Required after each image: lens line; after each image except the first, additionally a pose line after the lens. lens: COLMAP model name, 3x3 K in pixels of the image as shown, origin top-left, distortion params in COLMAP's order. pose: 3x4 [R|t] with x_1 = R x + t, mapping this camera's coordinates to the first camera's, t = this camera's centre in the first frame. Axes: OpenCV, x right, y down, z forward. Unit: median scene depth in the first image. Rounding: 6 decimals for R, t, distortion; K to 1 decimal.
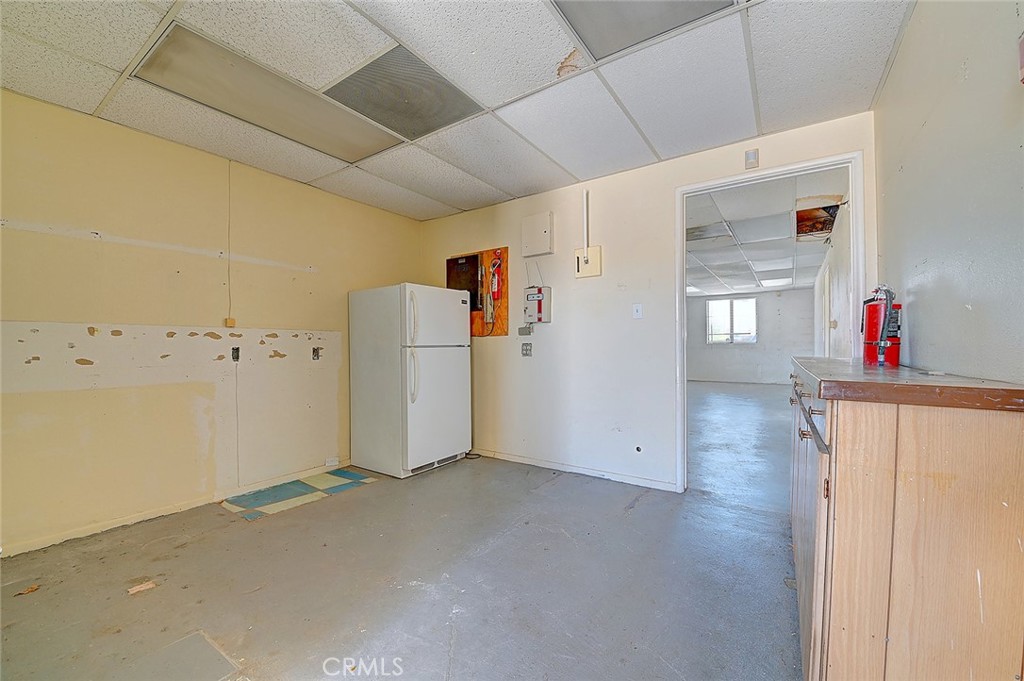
lens RADIAL K [[403.6, 0, 514.6], [0, 403.6, 345.2], [0, 0, 1]] dist [-0.041868, -0.001526]
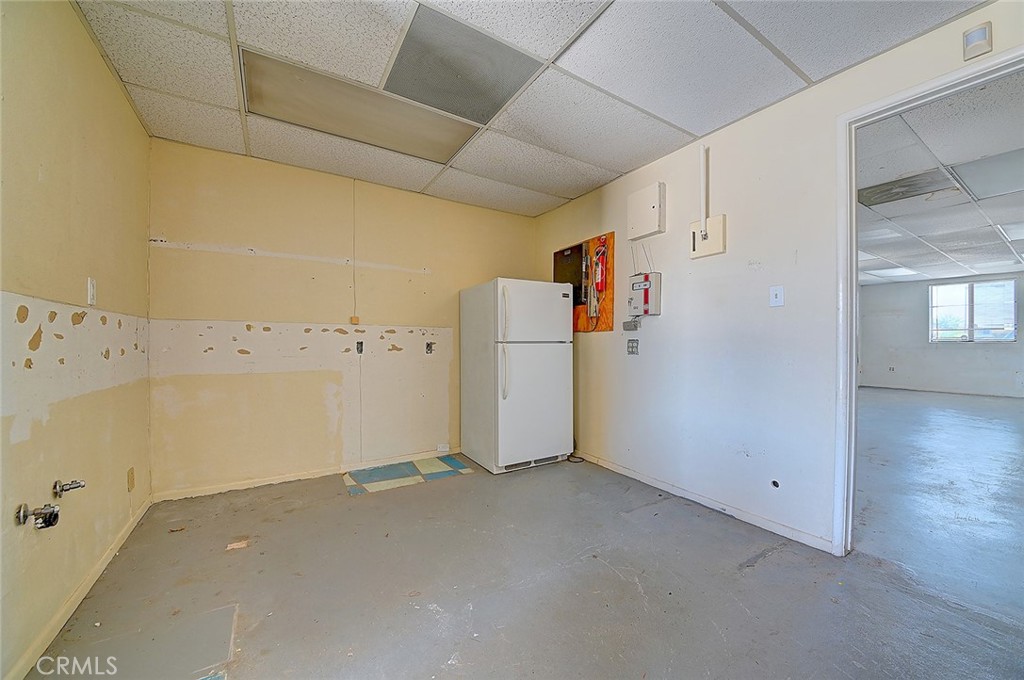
lens RADIAL K [[376.7, 0, 501.5], [0, 376.7, 344.7], [0, 0, 1]] dist [-0.025510, -0.003013]
pose [[0.910853, 0.011691, -0.412565, 0.119360], [-0.007667, 0.999906, 0.011408, -0.000837], [0.412660, -0.007228, 0.910857, 0.161429]]
